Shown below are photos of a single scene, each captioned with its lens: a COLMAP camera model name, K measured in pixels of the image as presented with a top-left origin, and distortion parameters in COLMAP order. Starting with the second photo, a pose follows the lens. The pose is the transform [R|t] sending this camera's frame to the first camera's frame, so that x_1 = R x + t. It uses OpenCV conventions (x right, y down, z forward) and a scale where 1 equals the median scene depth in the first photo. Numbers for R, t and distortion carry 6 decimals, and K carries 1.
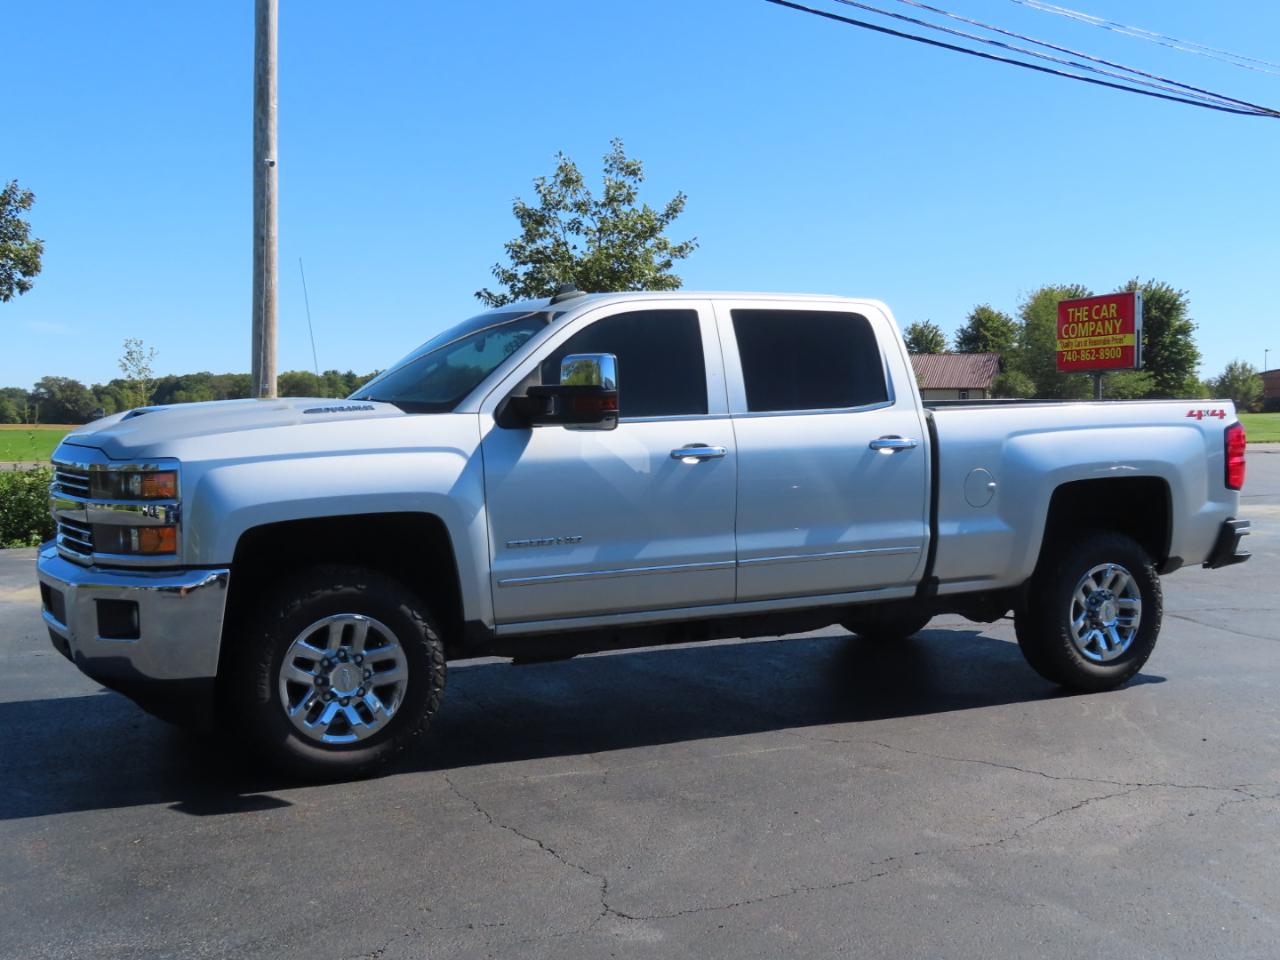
lens RADIAL K [[1413.1, 0, 633.5], [0, 1413.1, 485.2], [0, 0, 1]] dist [-0.012463, 0.000000]
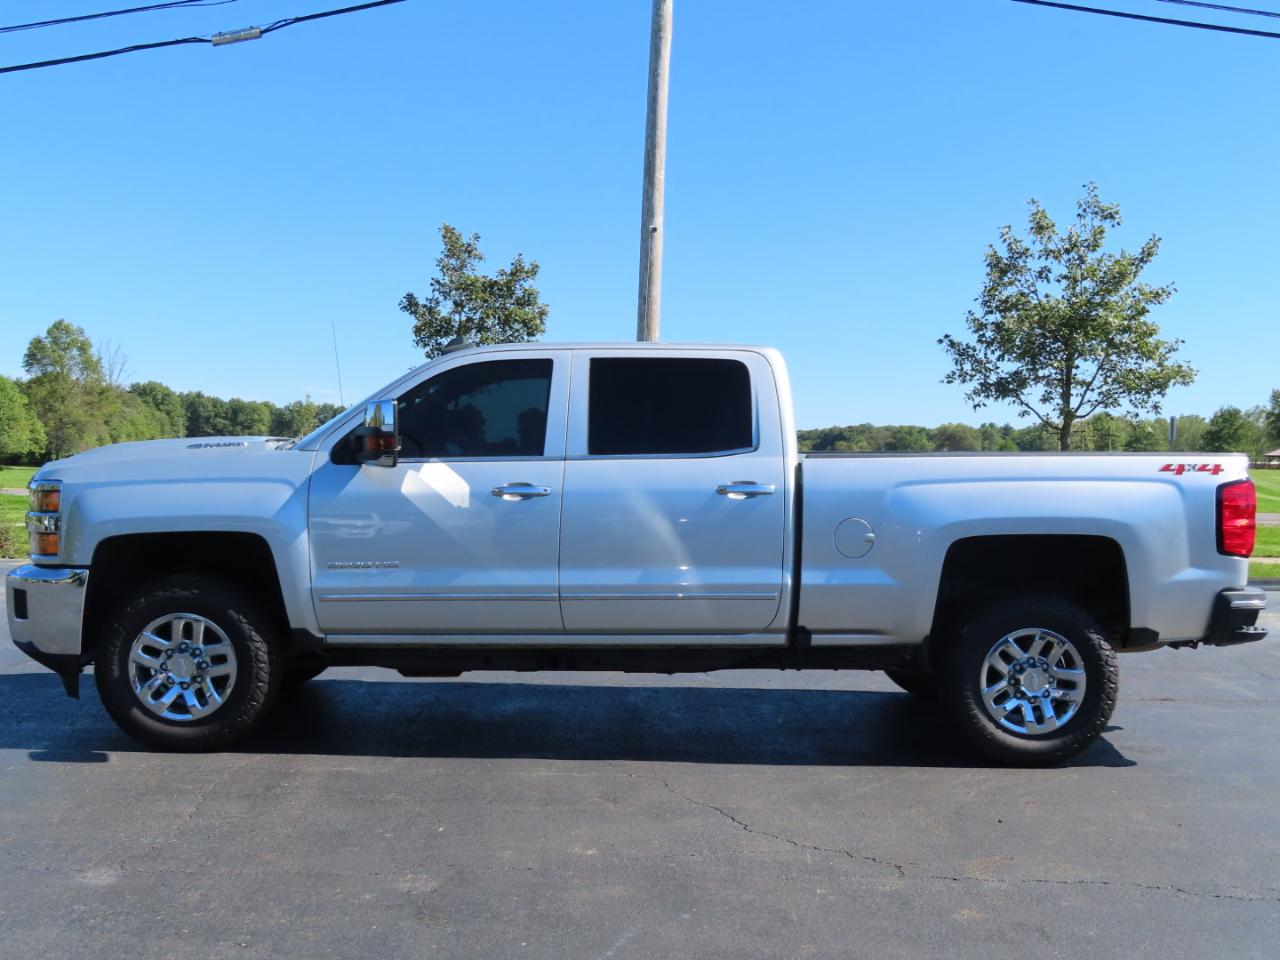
lens RADIAL K [[1413.1, 0, 642.8], [0, 1413.1, 471.5], [0, 0, 1]] dist [-0.012463, 0.000000]
pose [[0.899646, 0.022319, -0.436050, 0.590917], [-0.042651, 0.998409, -0.036892, -0.001970], [0.434533, 0.051788, 0.899166, 0.066983]]
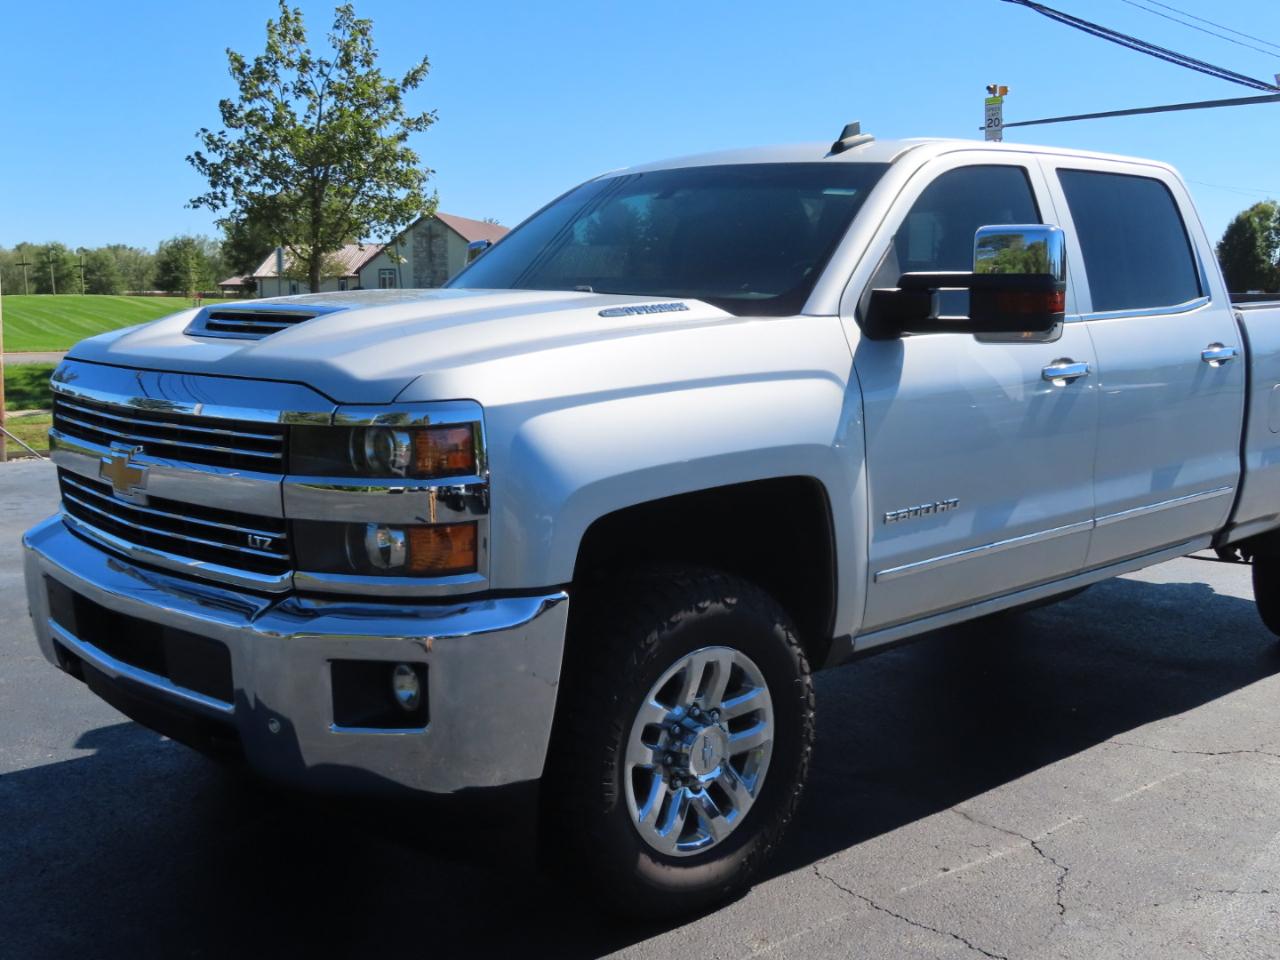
lens RADIAL K [[1413.1, 0, 652.2], [0, 1413.1, 477.3], [0, 0, 1]] dist [-0.012463, 0.000000]
pose [[0.959804, -0.032727, 0.278756, -0.345204], [0.012326, 0.997135, 0.074625, -0.024542], [-0.280400, -0.068190, 0.957458, 0.373838]]
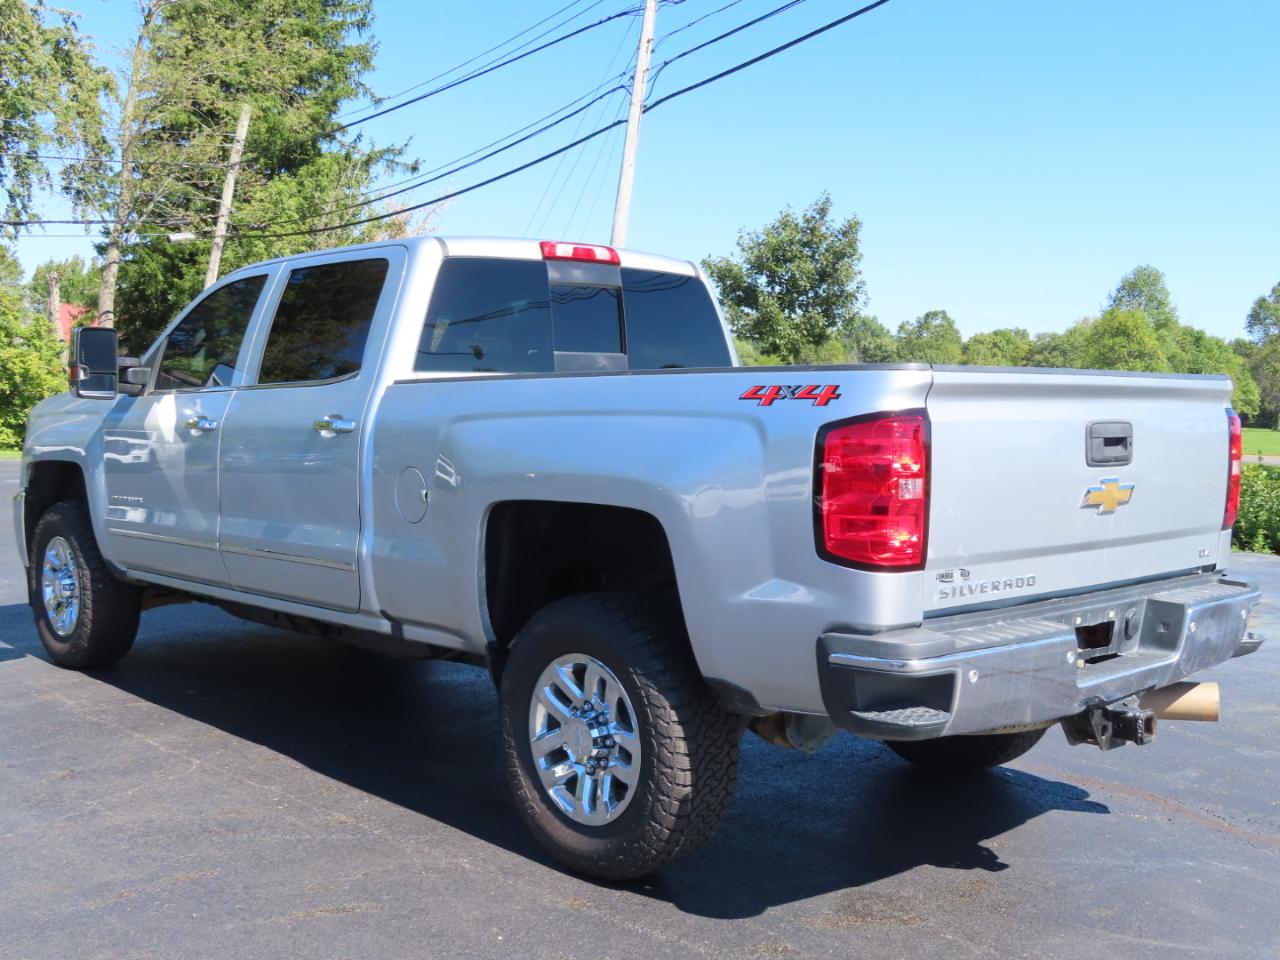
lens RADIAL K [[1413.1, 0, 664.4], [0, 1413.1, 478.6], [0, 0, 1]] dist [-0.012463, 0.000000]
pose [[0.283672, 0.062250, -0.956899, 1.036576], [-0.068674, 0.996647, 0.044478, -0.049953], [0.956459, 0.053097, 0.286996, 1.011673]]
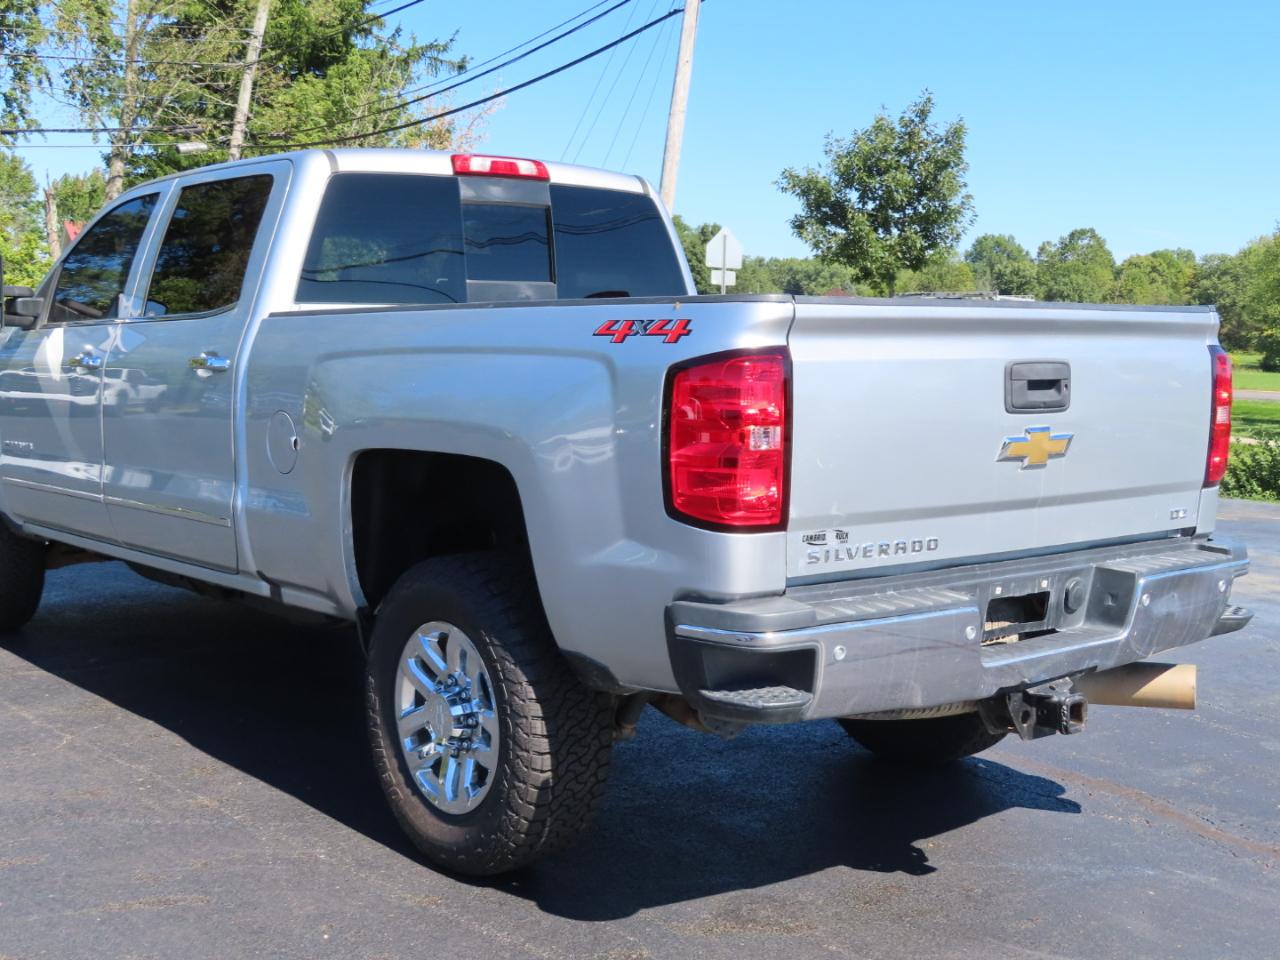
lens RADIAL K [[1629.4, 0, 670.4], [0, 1629.4, 467.0], [0, 0, 1]] dist [0.013108, 0.000000]
pose [[0.224298, 0.088827, -0.970464, 1.072334], [-0.070451, 0.994710, 0.074763, -0.057635], [0.971971, 0.051601, 0.229370, 1.102369]]
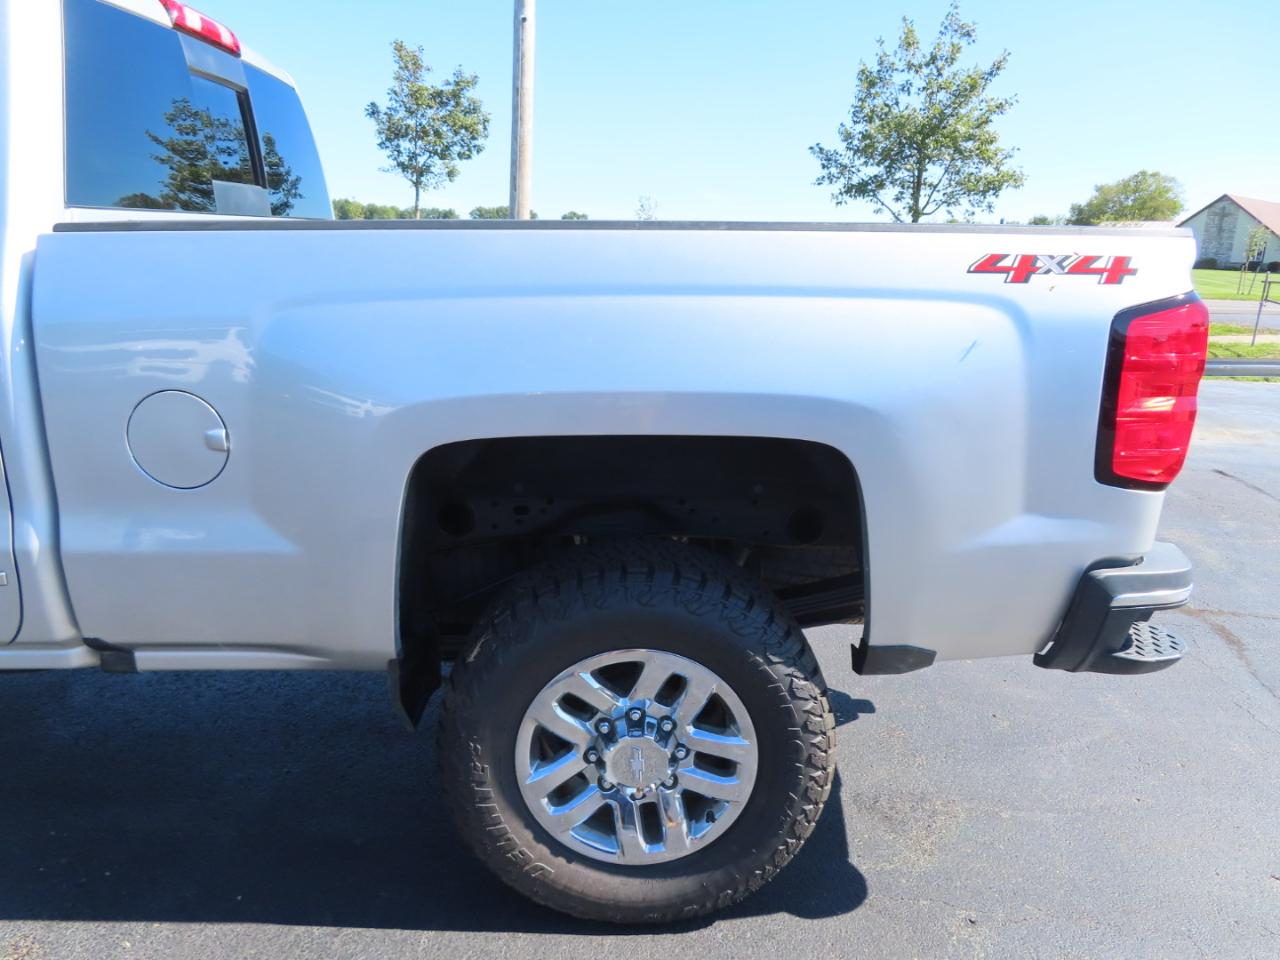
lens RADIAL K [[908.6, 0, 640.4], [0, 908.6, 481.6], [0, 0, 1]] dist [-0.003158, -0.008808]
pose [[0.896501, 0.136801, -0.421392, 0.509648], [-0.053358, 0.977550, 0.203835, -0.048256], [0.439817, -0.160254, 0.883674, 0.919218]]
